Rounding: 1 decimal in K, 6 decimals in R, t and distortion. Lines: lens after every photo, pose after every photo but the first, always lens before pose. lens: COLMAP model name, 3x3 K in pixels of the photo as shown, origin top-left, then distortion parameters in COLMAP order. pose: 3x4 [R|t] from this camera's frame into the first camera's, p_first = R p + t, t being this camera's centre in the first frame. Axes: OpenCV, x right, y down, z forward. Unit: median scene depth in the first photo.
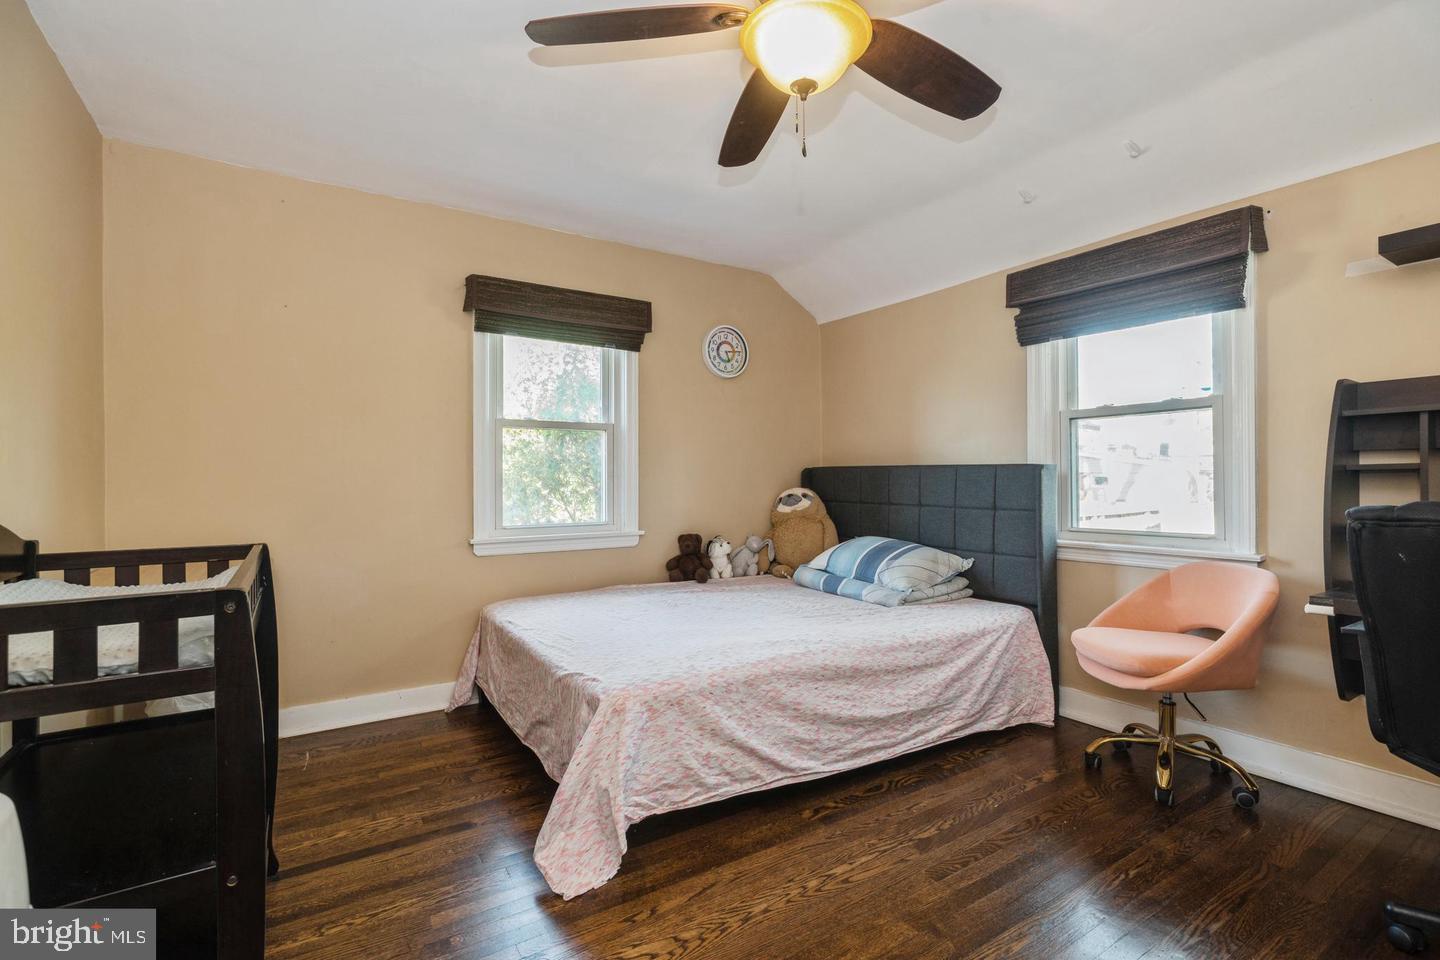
lens RADIAL K [[660.9, 0, 720.6], [0, 660.9, 480.6], [0, 0, 1]] dist [-0.004963, 0.003380]
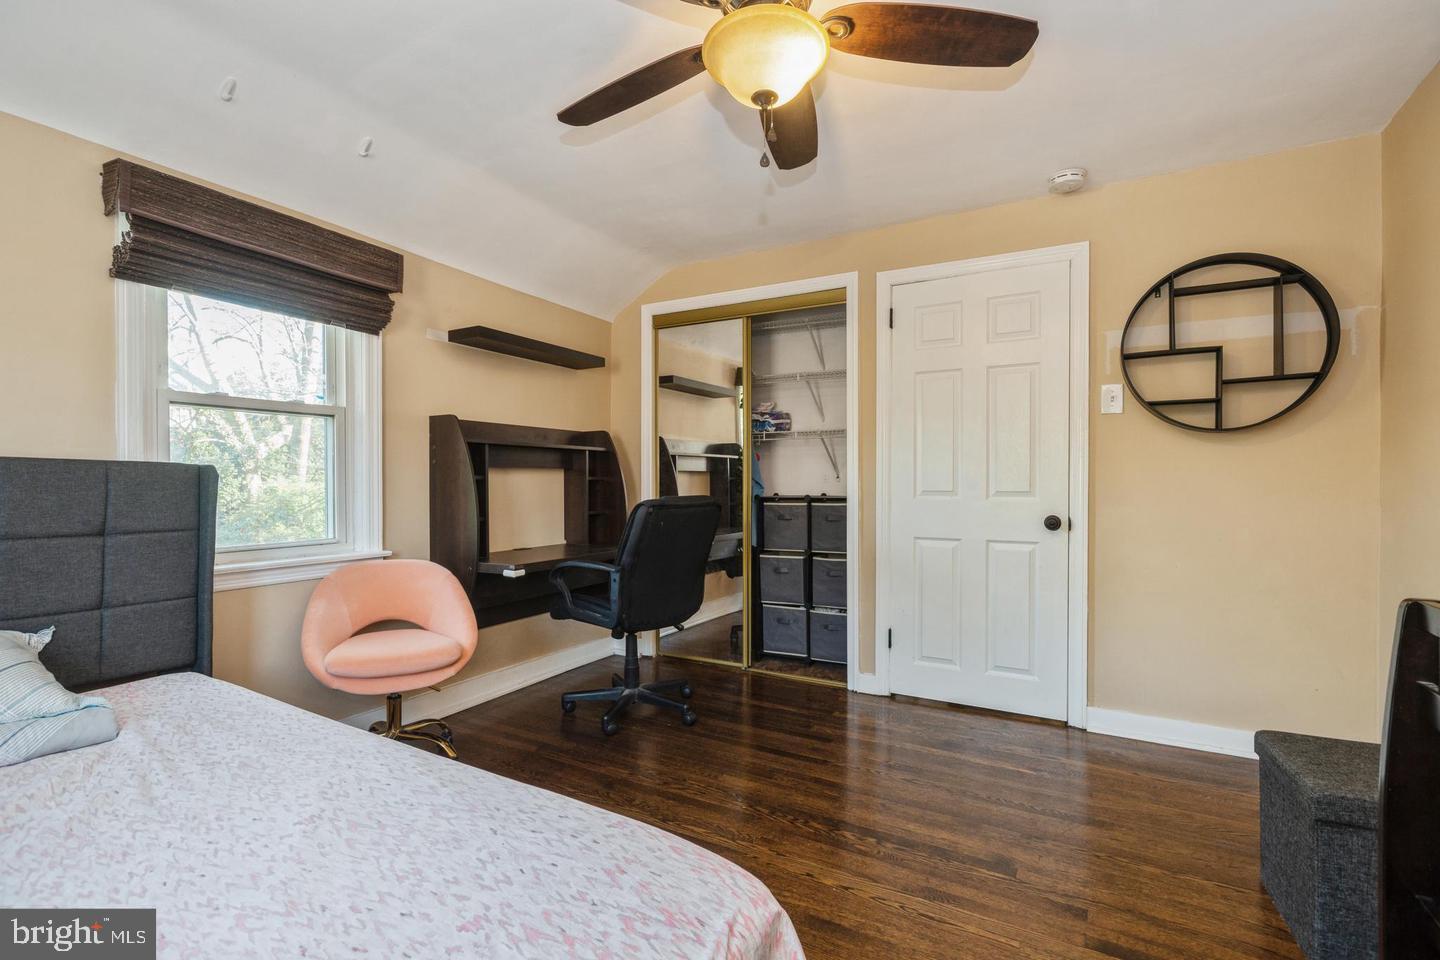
lens RADIAL K [[660.9, 0, 719.3], [0, 660.9, 486.0], [0, 0, 1]] dist [-0.004963, 0.003380]
pose [[-0.463314, -0.001971, 0.886192, -0.410301], [-0.007272, 0.999972, -0.001578, -0.004484], [-0.886164, -0.007176, -0.463316, 0.833957]]
